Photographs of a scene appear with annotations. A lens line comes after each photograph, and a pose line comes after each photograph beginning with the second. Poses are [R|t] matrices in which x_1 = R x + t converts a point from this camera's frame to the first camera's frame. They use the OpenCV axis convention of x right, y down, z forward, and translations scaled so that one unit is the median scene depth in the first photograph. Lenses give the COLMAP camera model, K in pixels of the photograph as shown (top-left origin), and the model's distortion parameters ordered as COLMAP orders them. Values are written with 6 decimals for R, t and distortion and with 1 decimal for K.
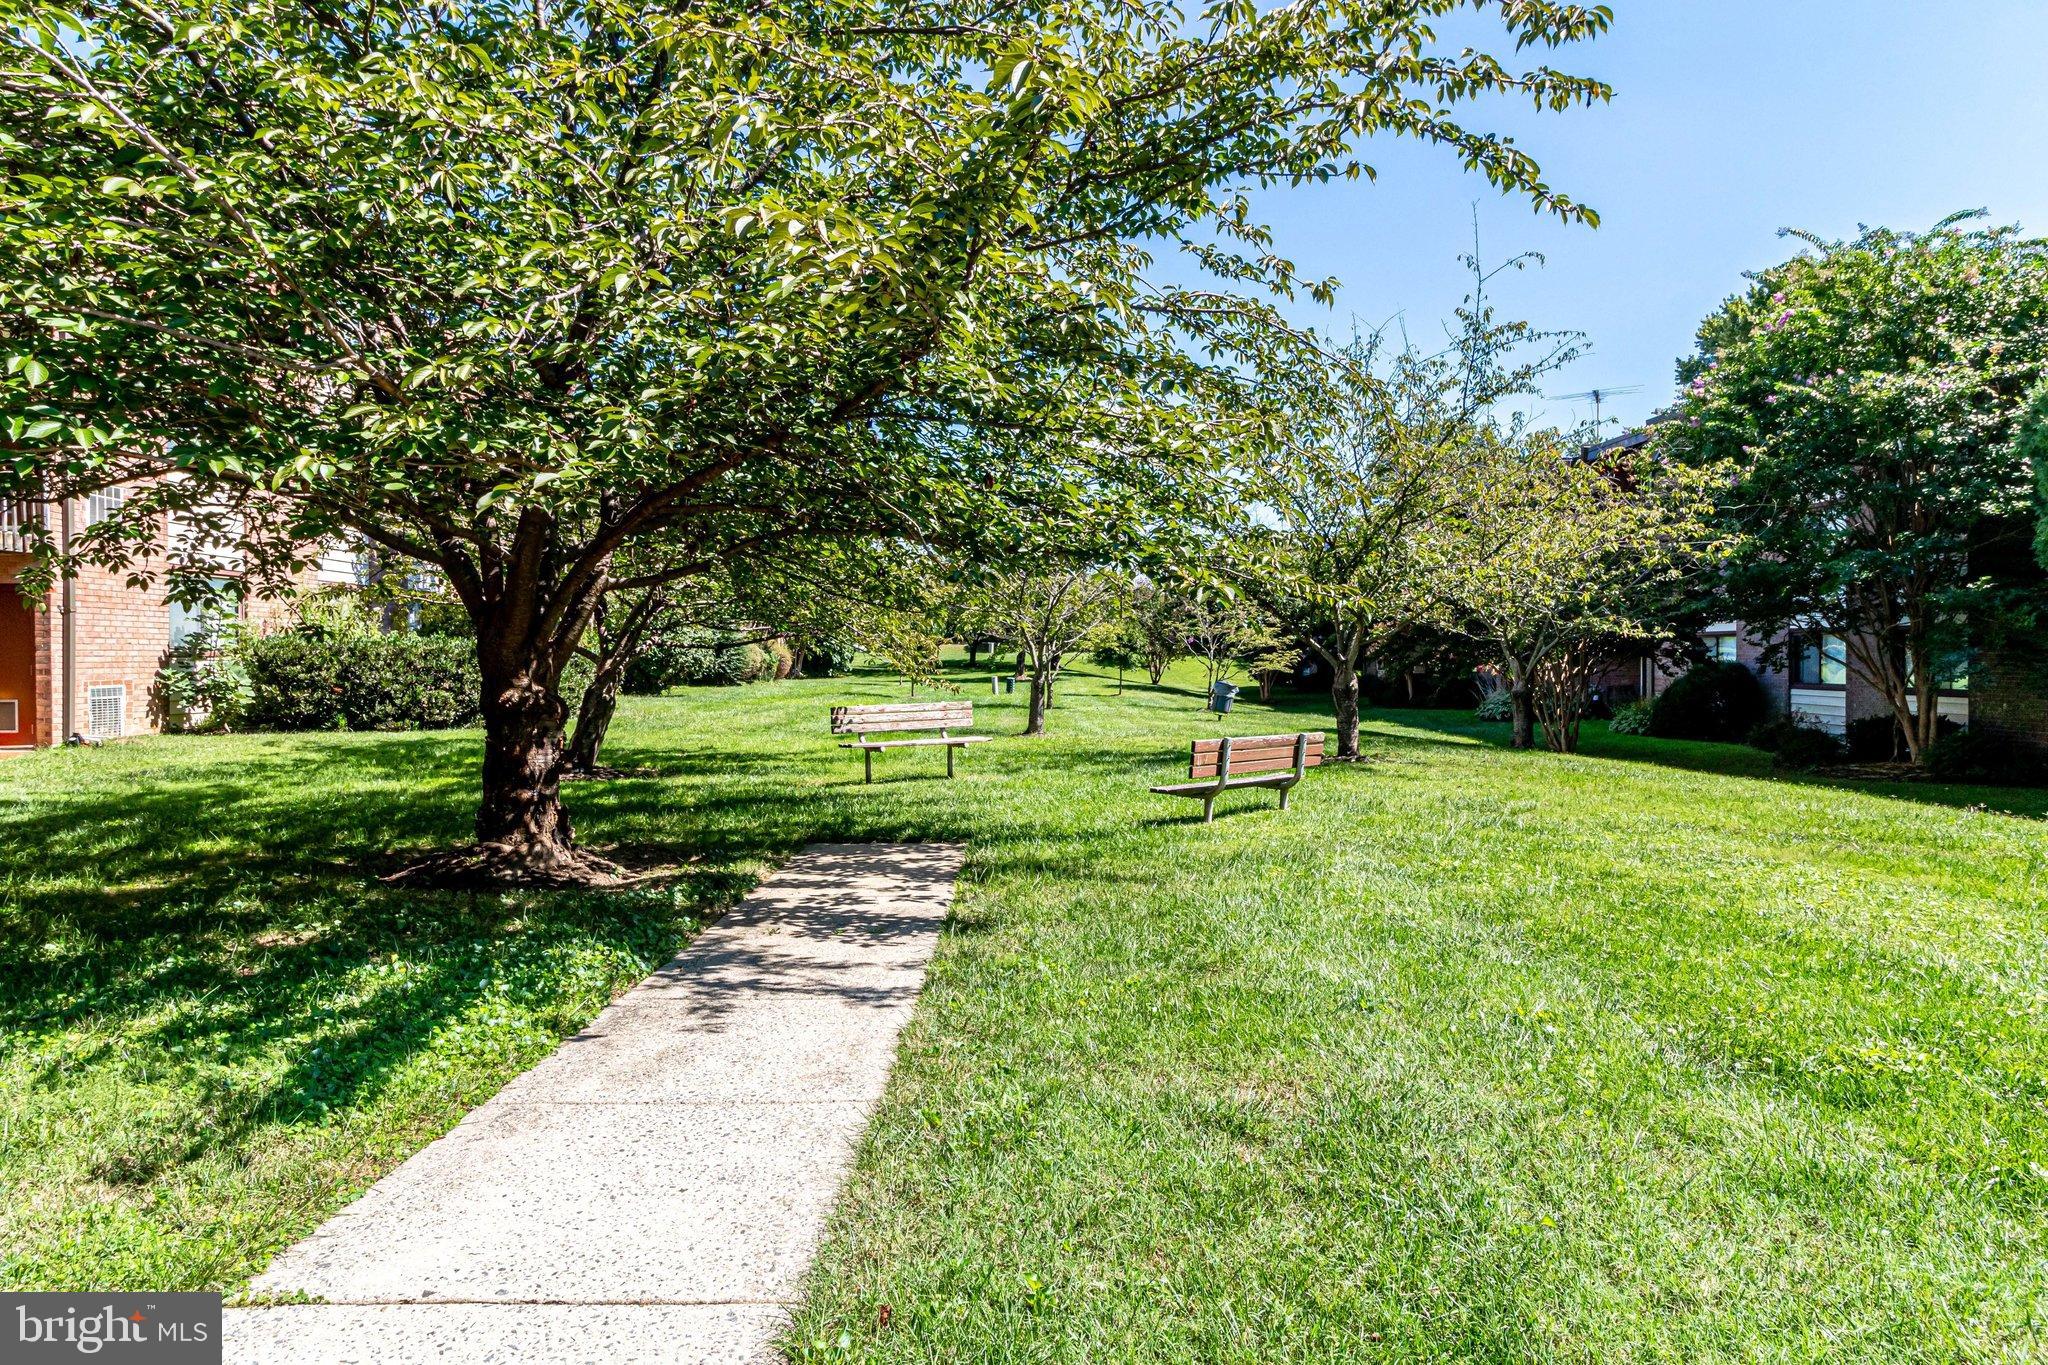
lens RADIAL K [[1174.9, 0, 1024.0], [0, 1174.9, 682.5], [0, 0, 1]] dist [0.003720, -0.000141]
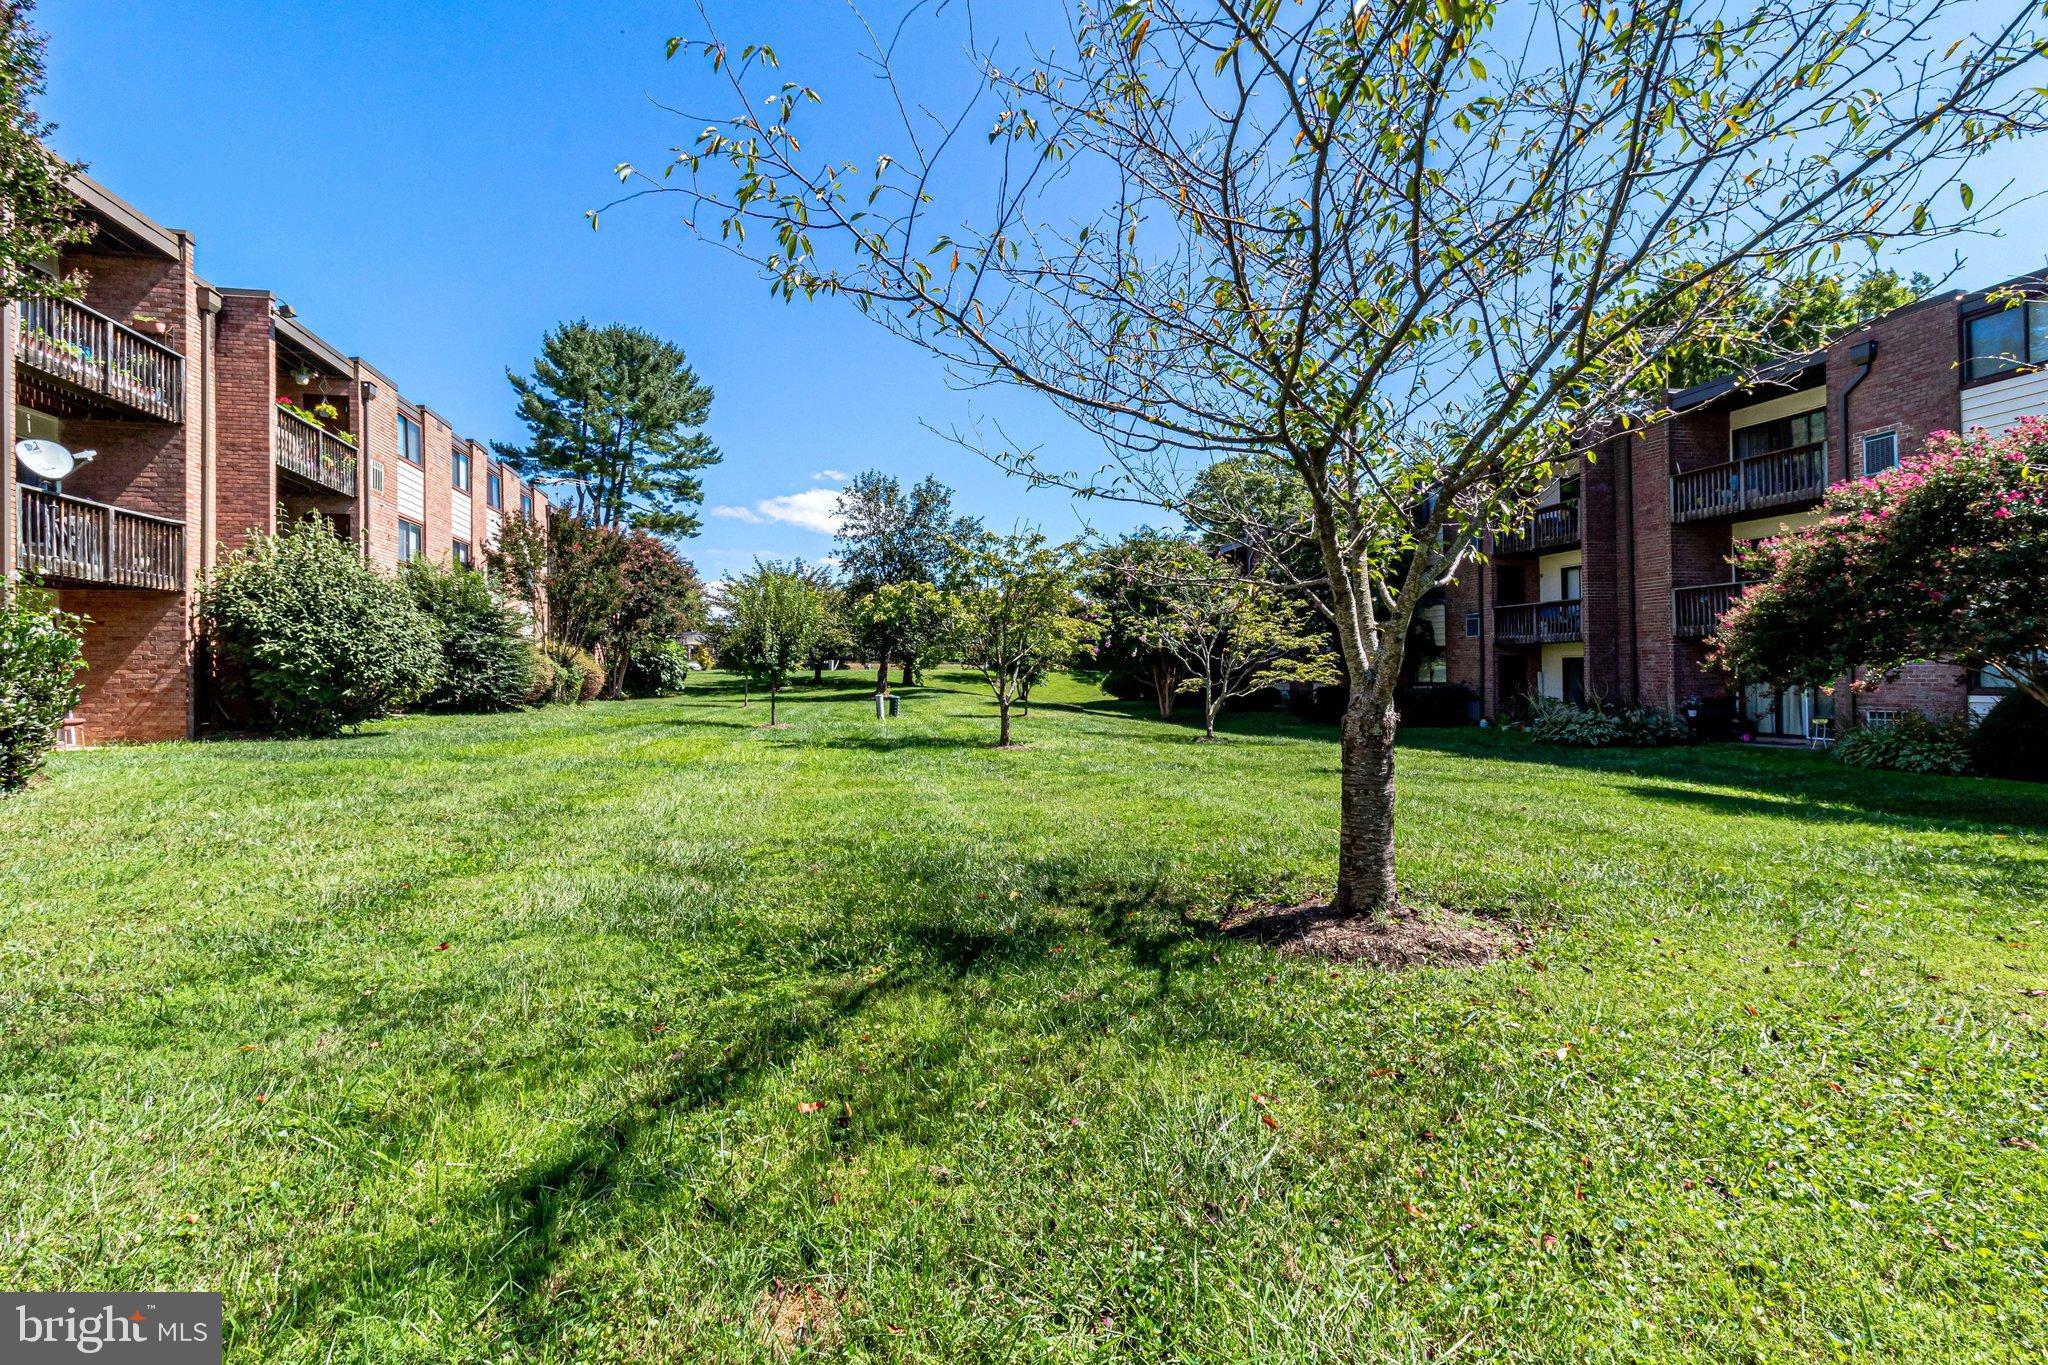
lens RADIAL K [[956.6, 0, 1027.0], [0, 956.6, 668.4], [0, 0, 1]] dist [0.005053, 0.000445]
pose [[0.980827, -0.006778, 0.194764, -0.065047], [0.012501, 0.999525, -0.028168, -0.004416], [-0.194480, 0.030062, 0.980446, 0.466468]]
